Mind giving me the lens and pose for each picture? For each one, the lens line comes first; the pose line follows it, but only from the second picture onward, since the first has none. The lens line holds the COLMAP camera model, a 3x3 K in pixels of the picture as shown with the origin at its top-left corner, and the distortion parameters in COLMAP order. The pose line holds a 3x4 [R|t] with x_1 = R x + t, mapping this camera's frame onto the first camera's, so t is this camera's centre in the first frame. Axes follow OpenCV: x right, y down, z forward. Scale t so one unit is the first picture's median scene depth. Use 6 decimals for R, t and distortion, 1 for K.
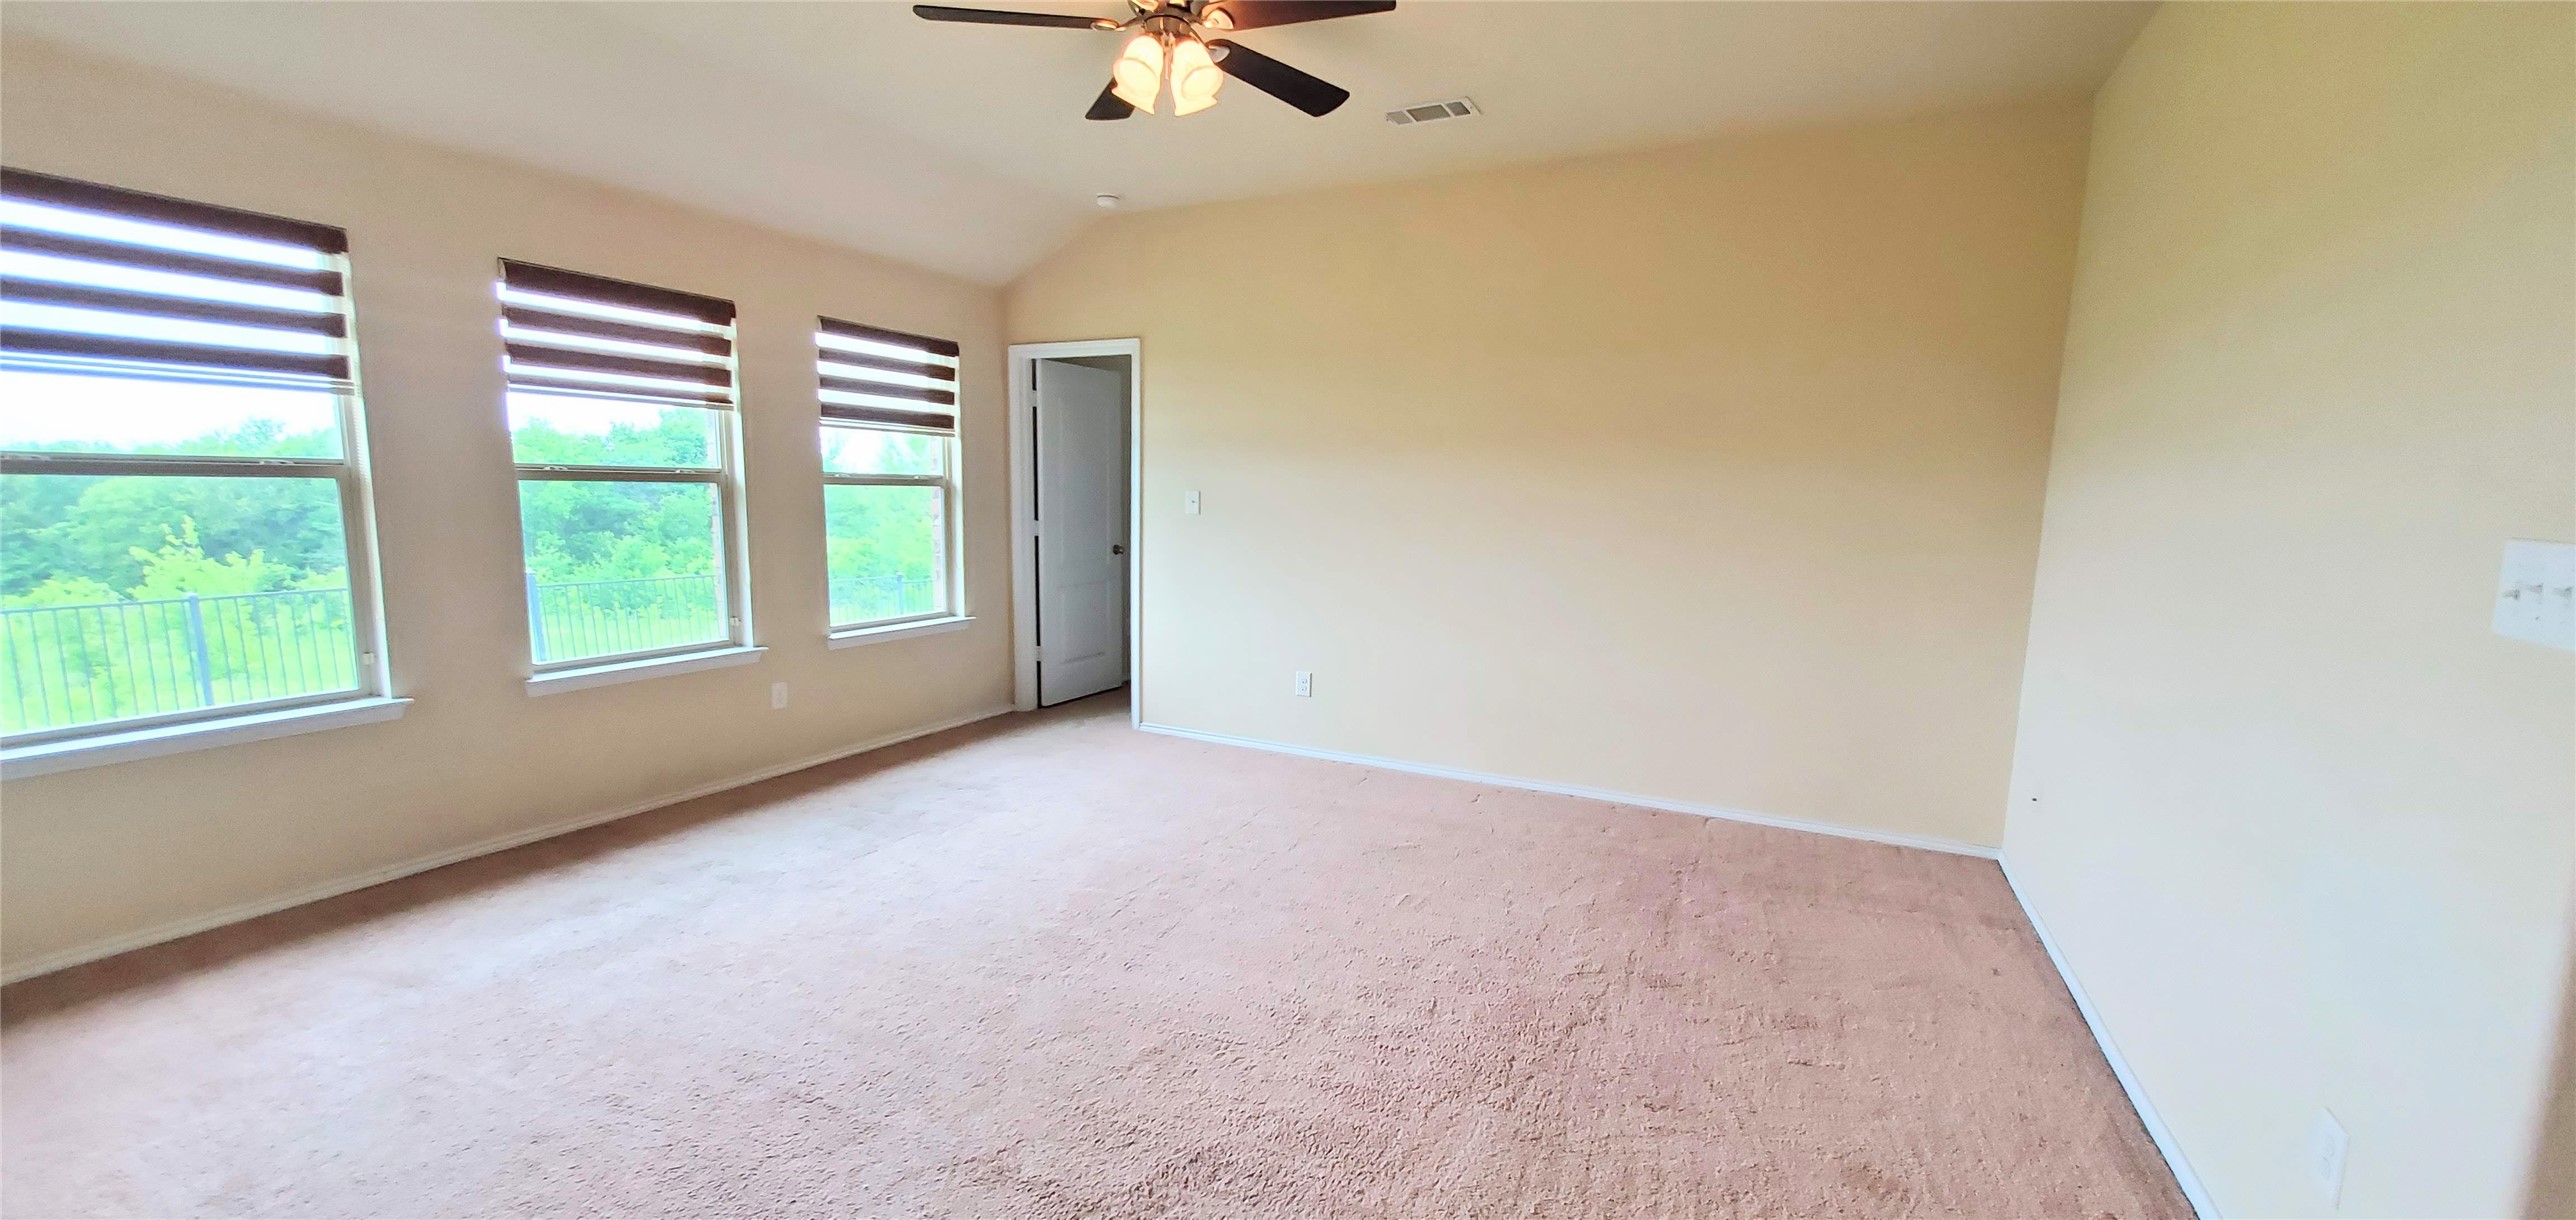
lens RADIAL K [[1000.5, 0, 1194.7], [0, 1000.5, 629.5], [0, 0, 1]] dist [0.002920, 0.000689]
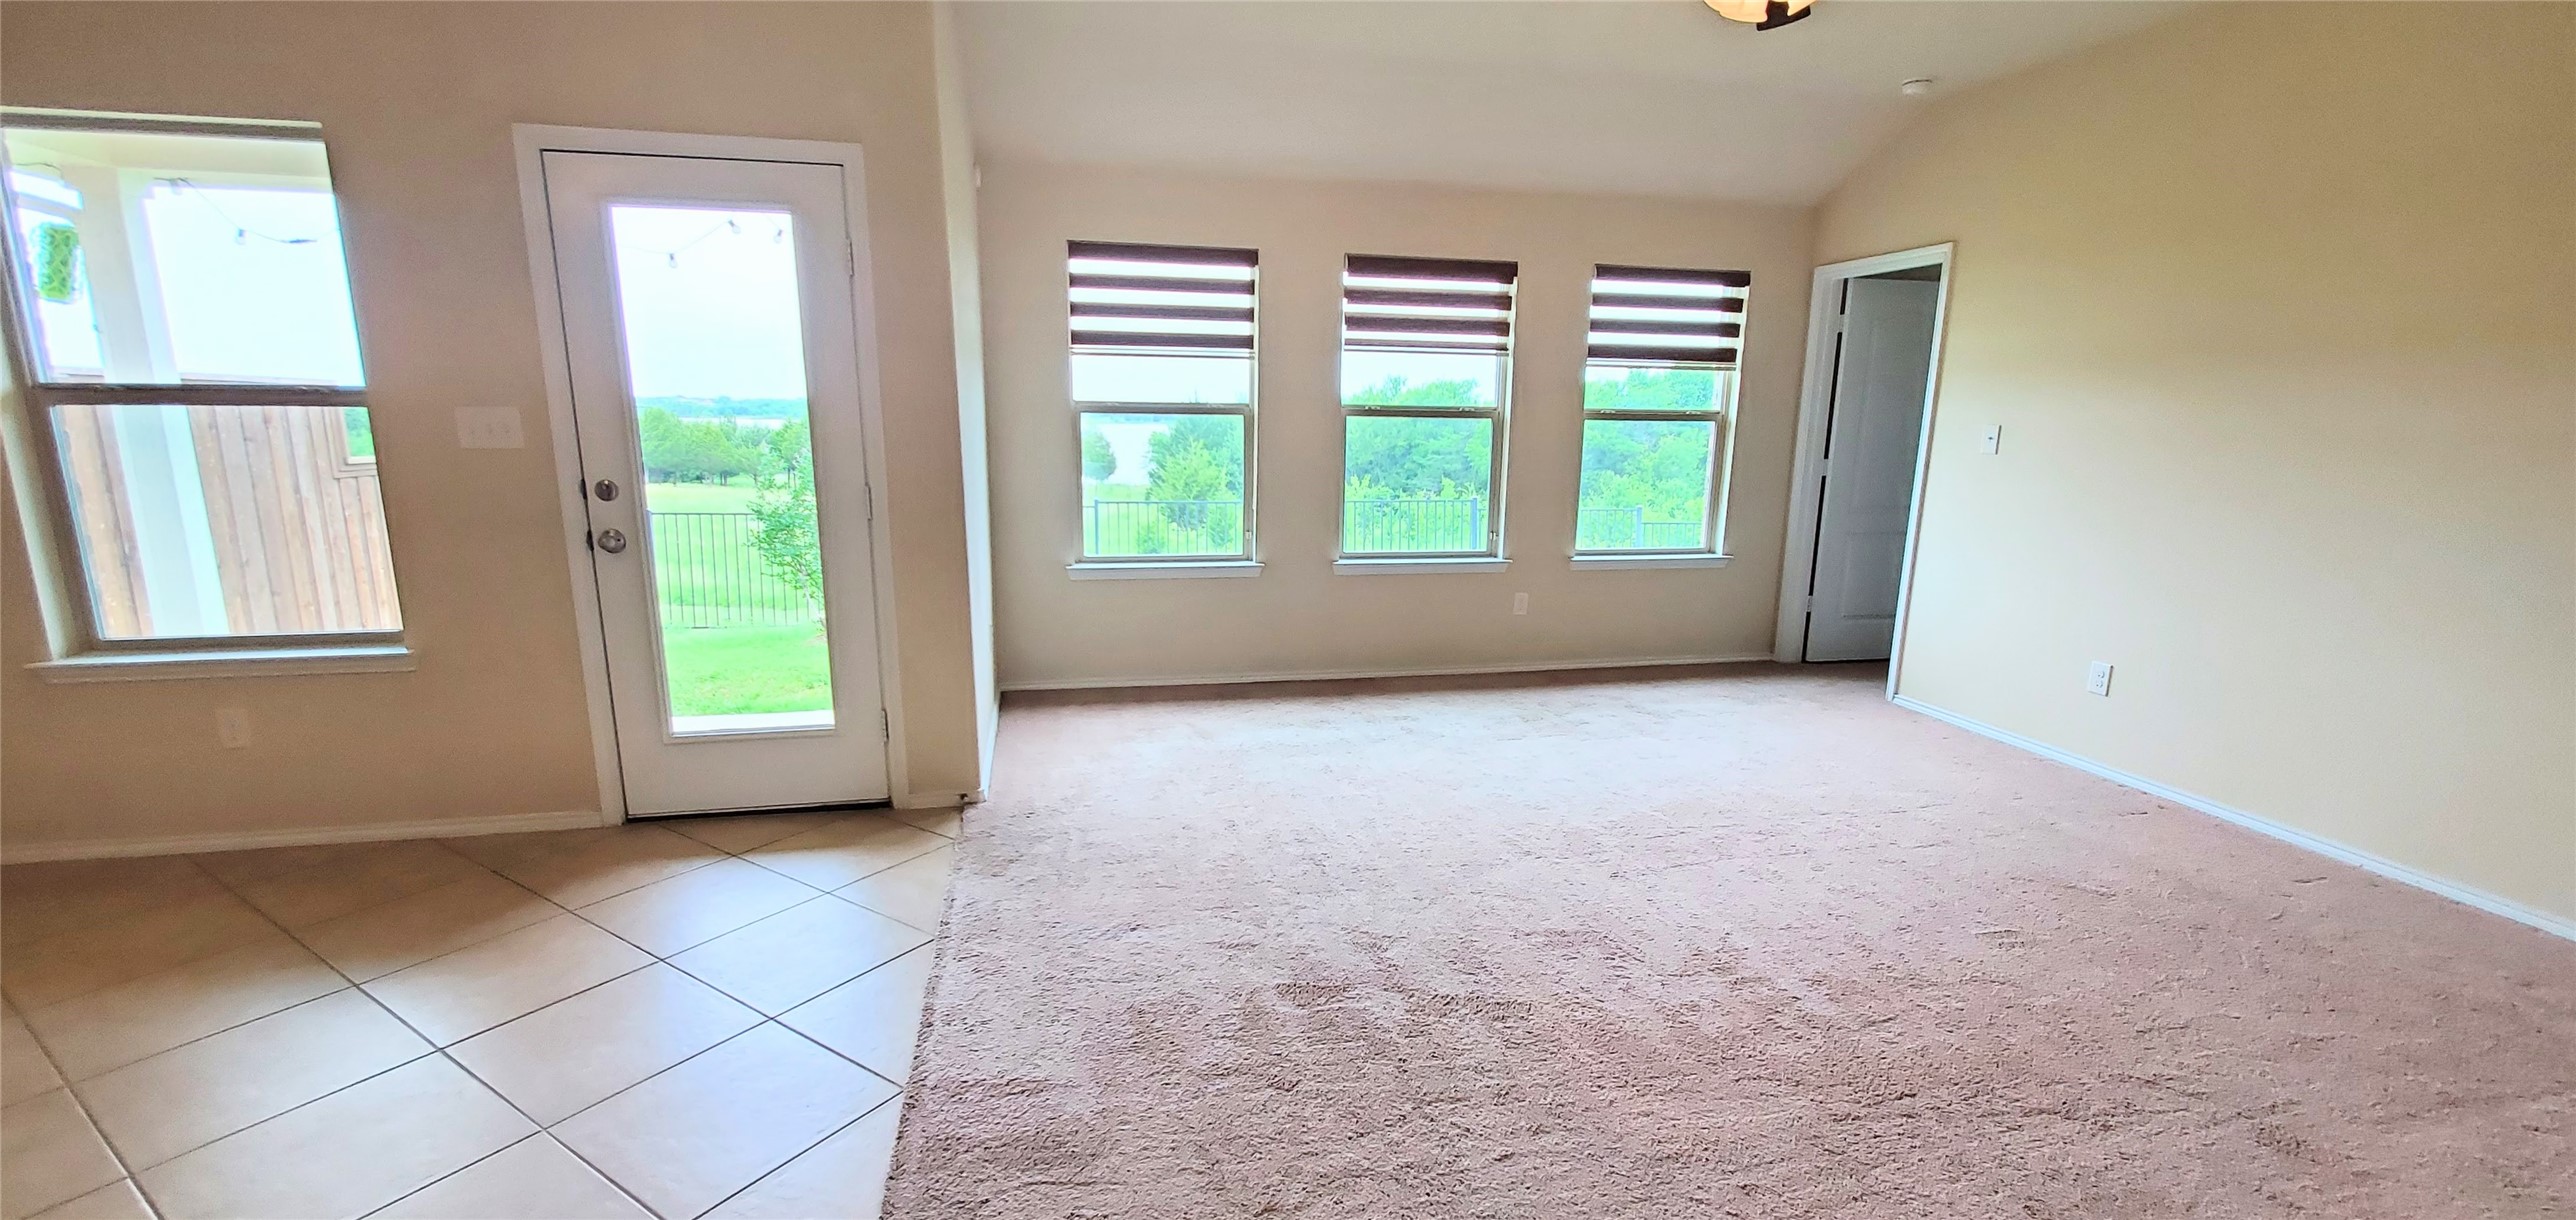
lens RADIAL K [[1000.5, 0, 1267.2], [0, 1000.5, 621.8], [0, 0, 1]] dist [0.002920, 0.000689]
pose [[0.651420, 0.144759, -0.744779, 0.268599], [-0.108379, 0.989317, 0.097495, 0.005996], [0.750936, 0.017208, 0.660150, 0.015190]]
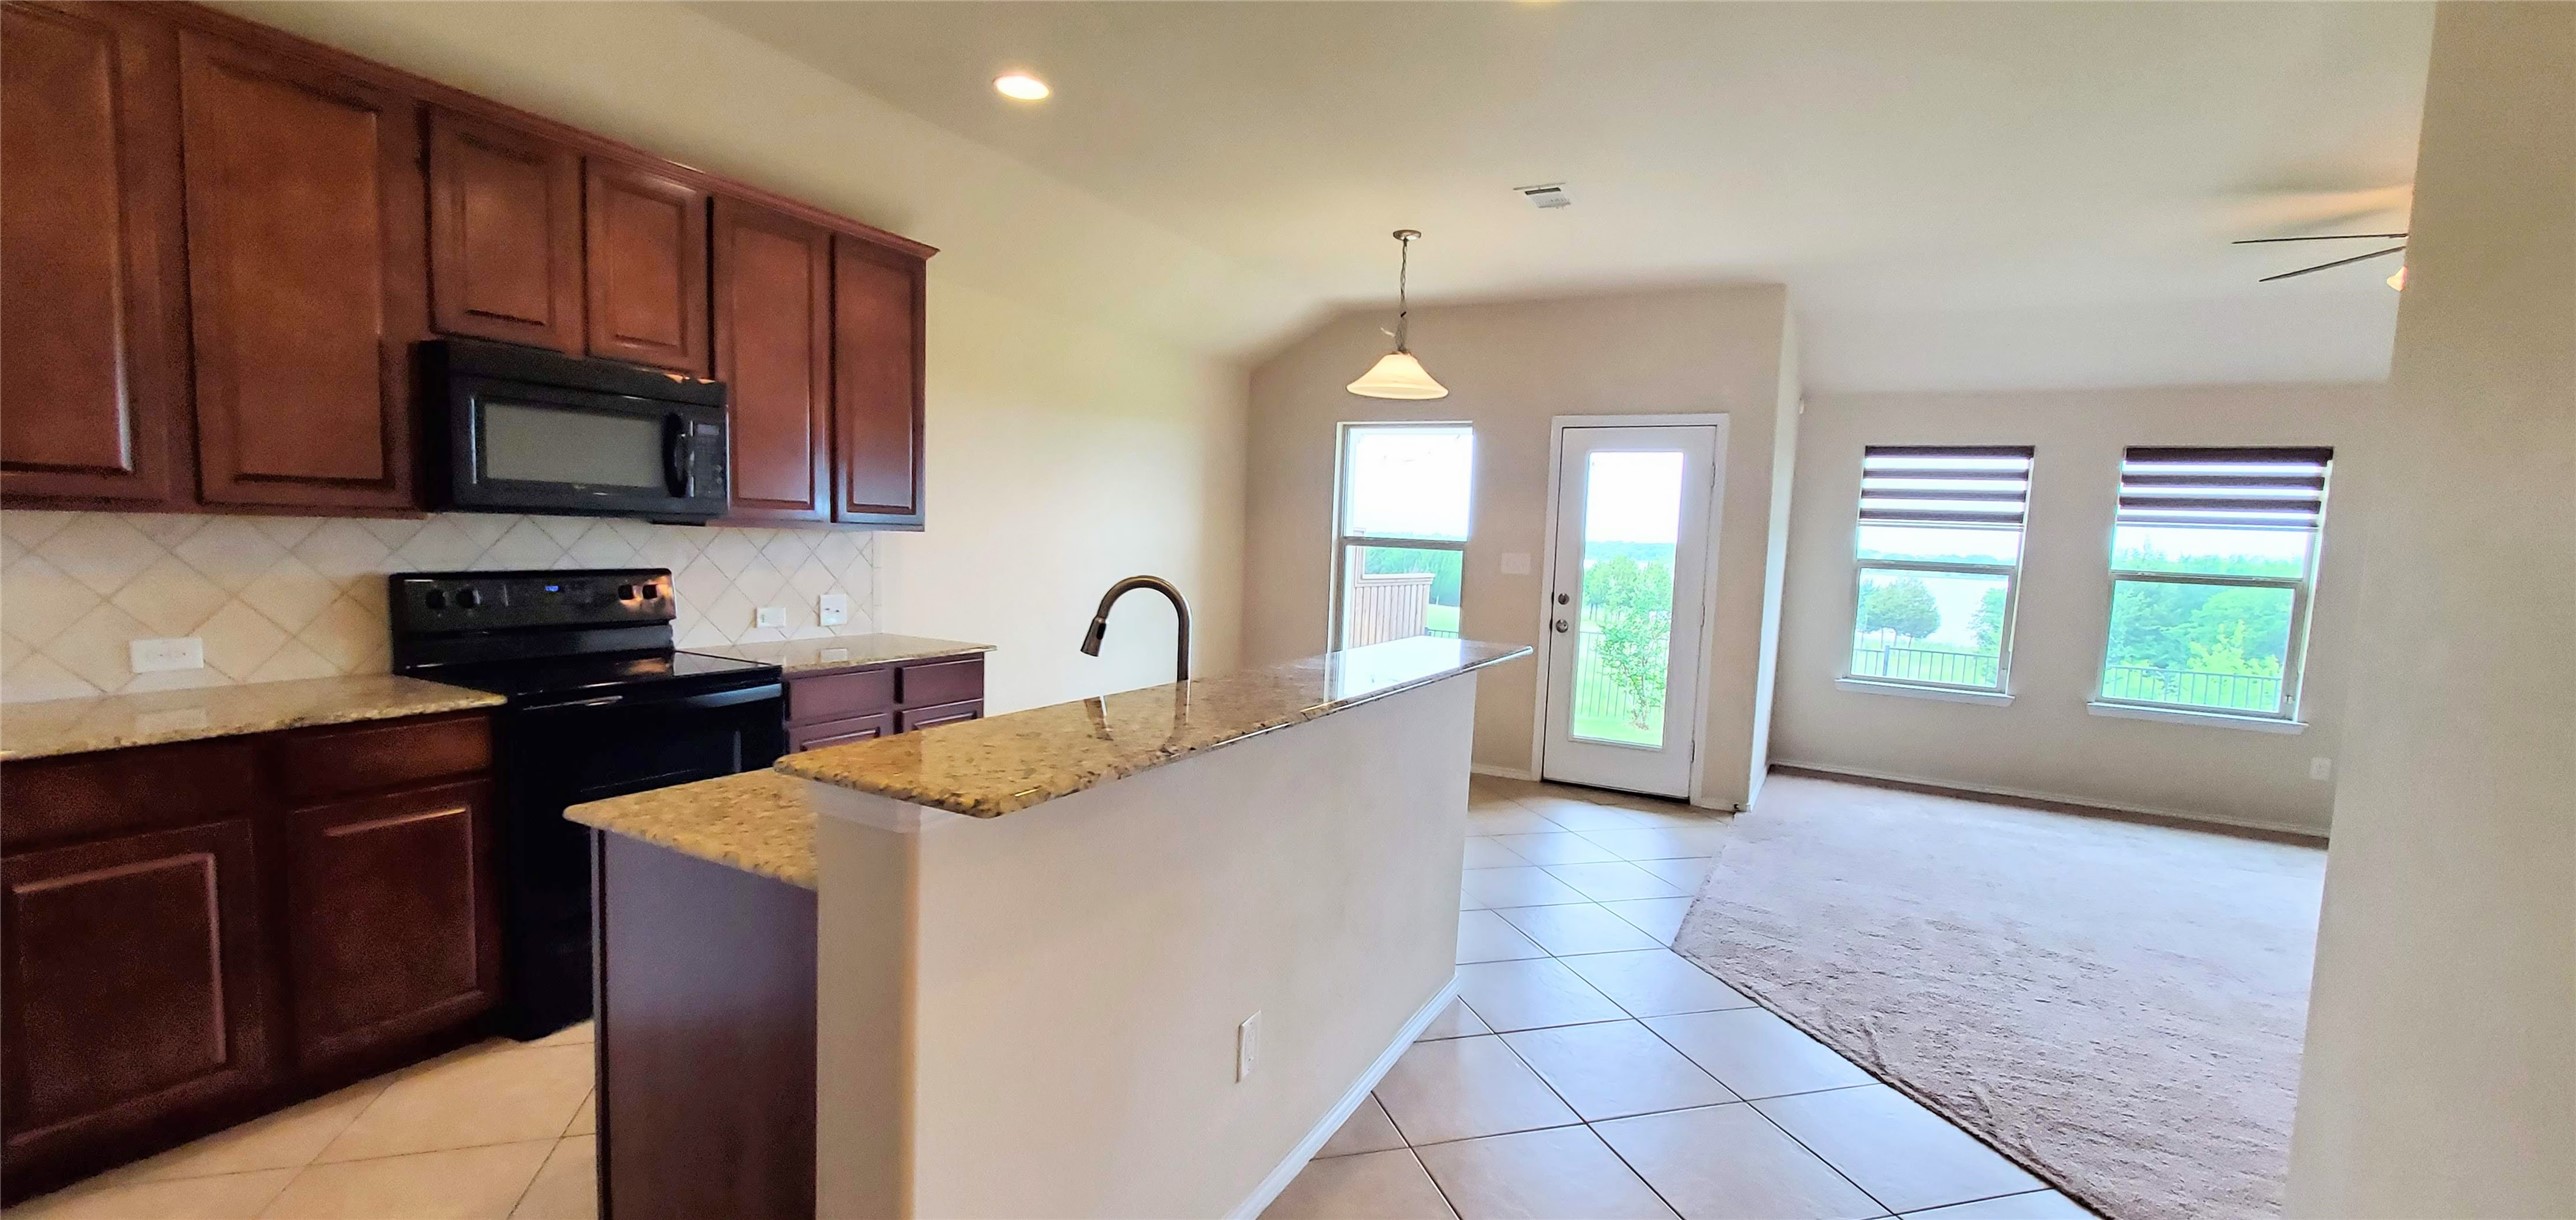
lens RADIAL K [[1000.5, 0, 1312.8], [0, 1000.5, 630.9], [0, 0, 1]] dist [0.002920, 0.000689]
pose [[-0.001718, 0.076910, -0.997037, 0.779940], [-0.185565, 0.979697, 0.075892, 0.038464], [0.982631, 0.185145, 0.012588, -0.219323]]
